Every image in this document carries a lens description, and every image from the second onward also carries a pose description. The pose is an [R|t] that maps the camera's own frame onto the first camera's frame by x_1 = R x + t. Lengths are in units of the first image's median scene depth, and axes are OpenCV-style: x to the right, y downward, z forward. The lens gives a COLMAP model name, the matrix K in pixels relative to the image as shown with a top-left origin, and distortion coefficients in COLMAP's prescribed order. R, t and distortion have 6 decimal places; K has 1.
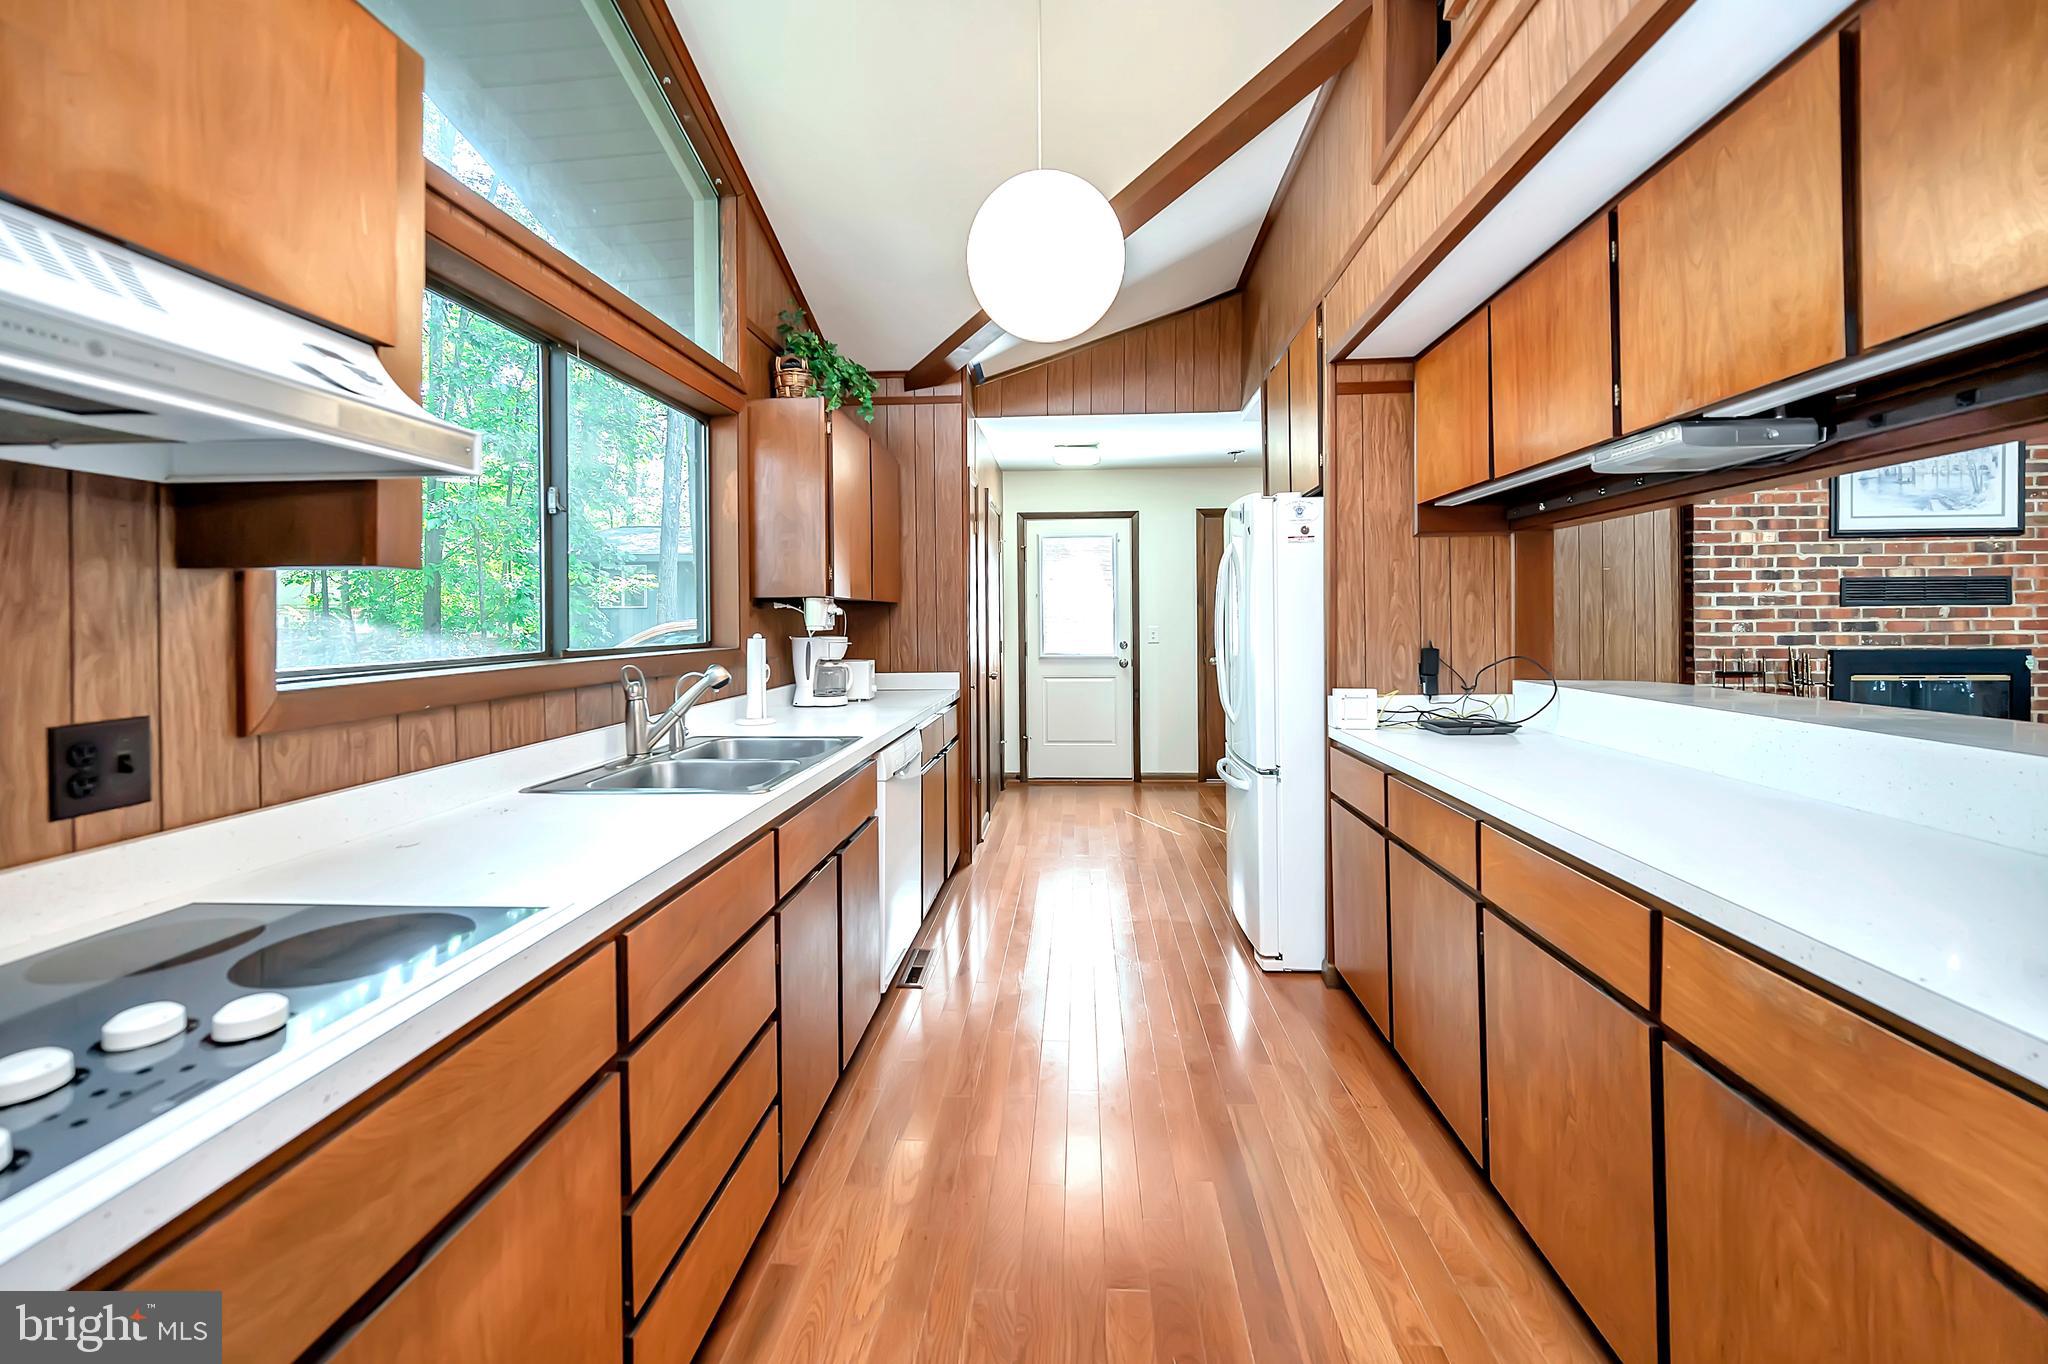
lens RADIAL K [[830.5, 0, 1020.4], [0, 830.5, 608.7], [0, 0, 1]] dist [-0.000404, -0.000073]
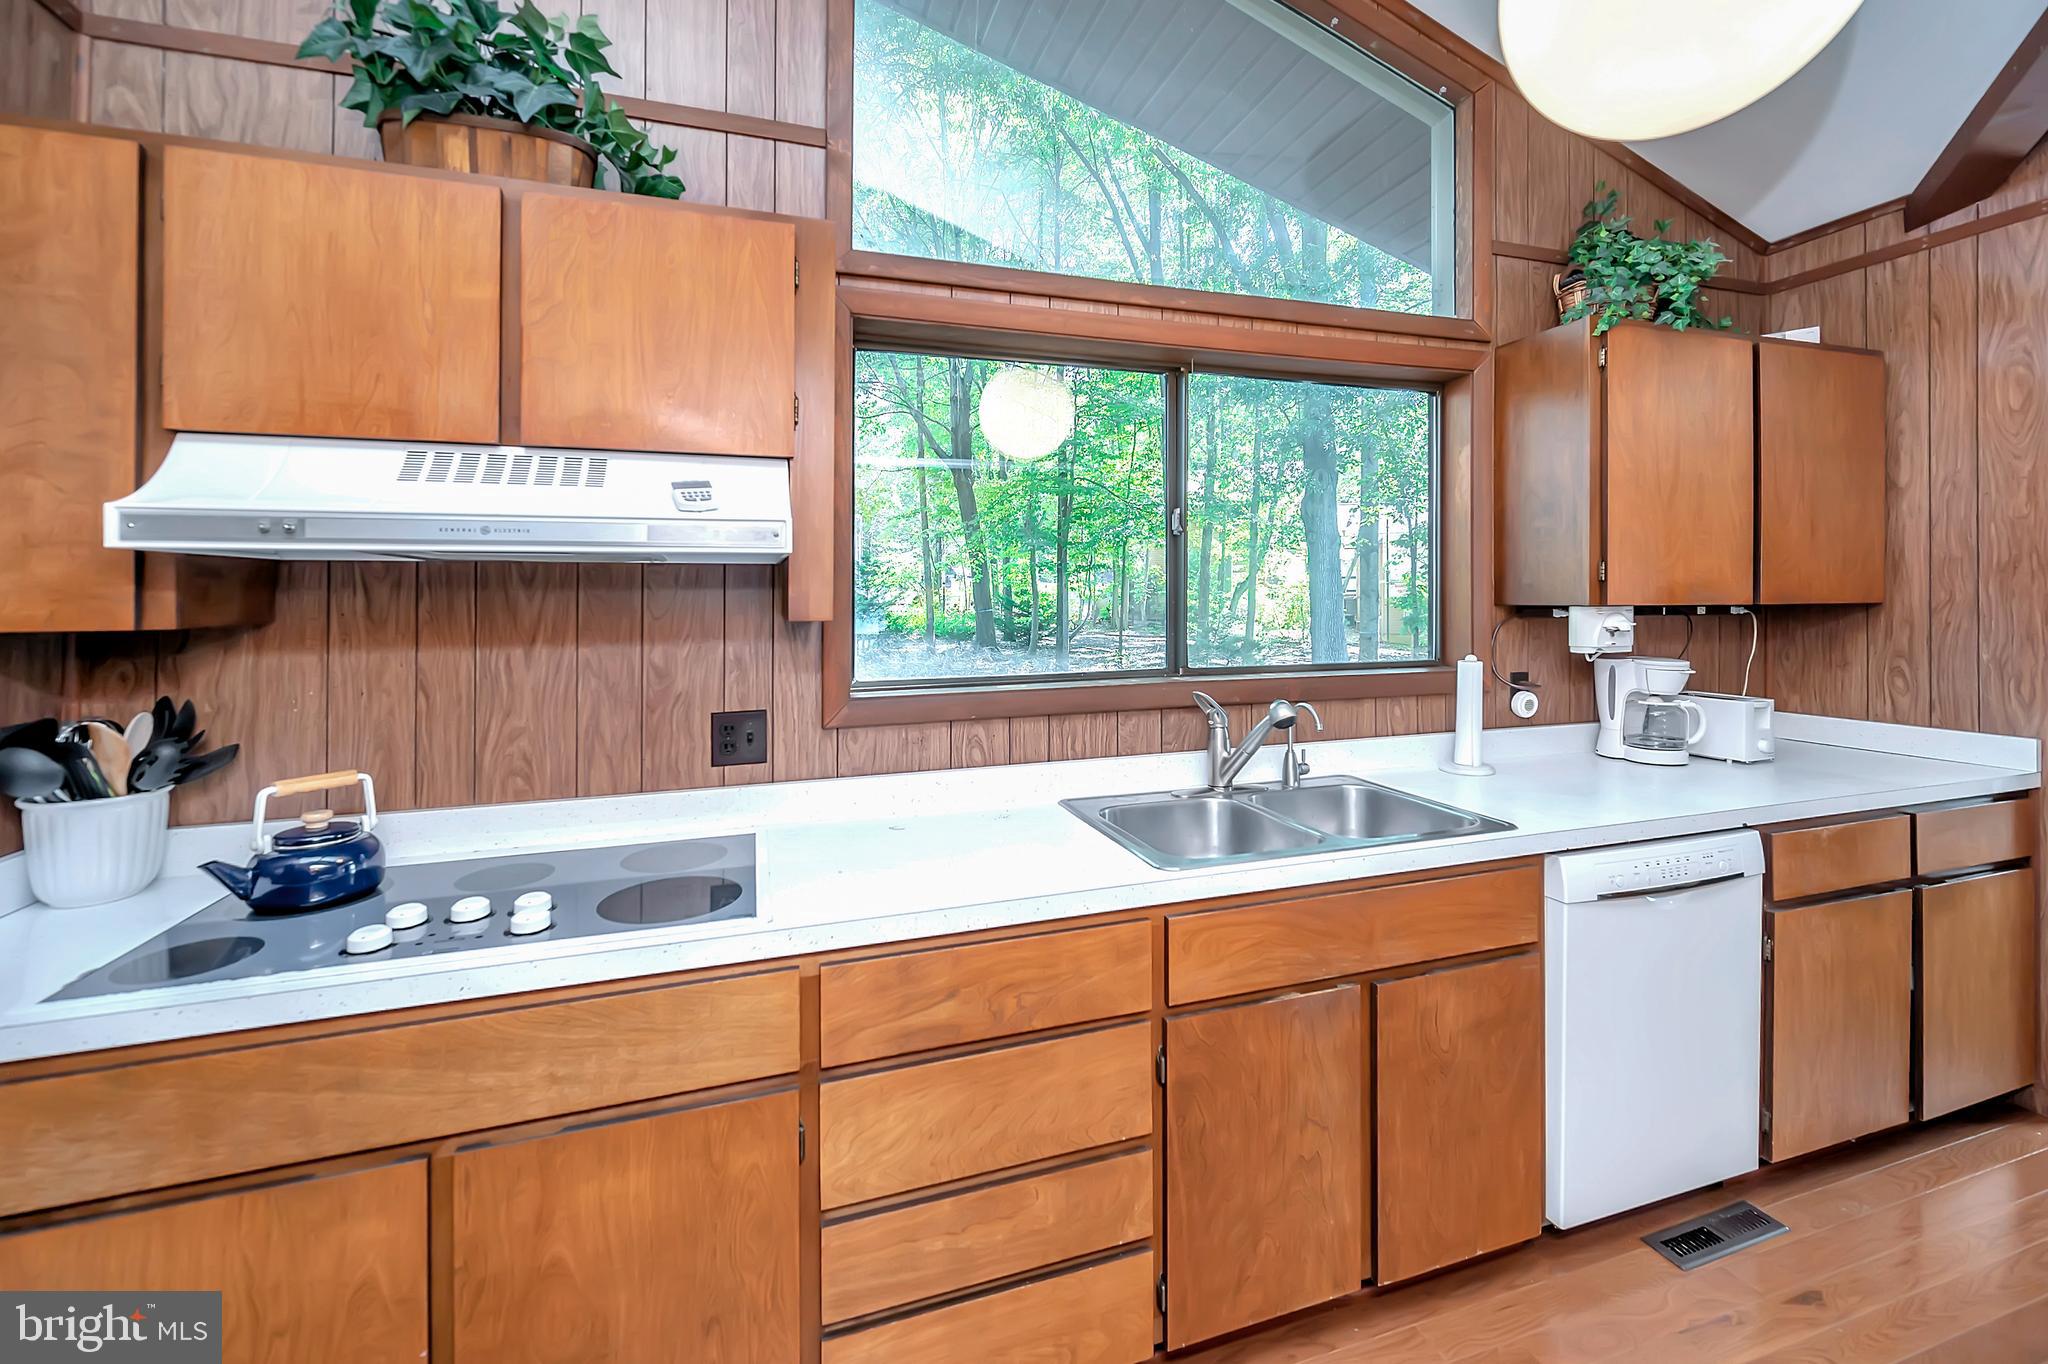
lens RADIAL K [[837.5, 0, 1024.0], [0, 837.5, 588.3], [0, 0, 1]] dist [0.000104, -0.000285]
pose [[0.377572, -0.003258, -0.925975, 0.330122], [0.013829, 0.999902, 0.002121, -0.052489], [0.925877, -0.013606, 0.377580, 0.431681]]
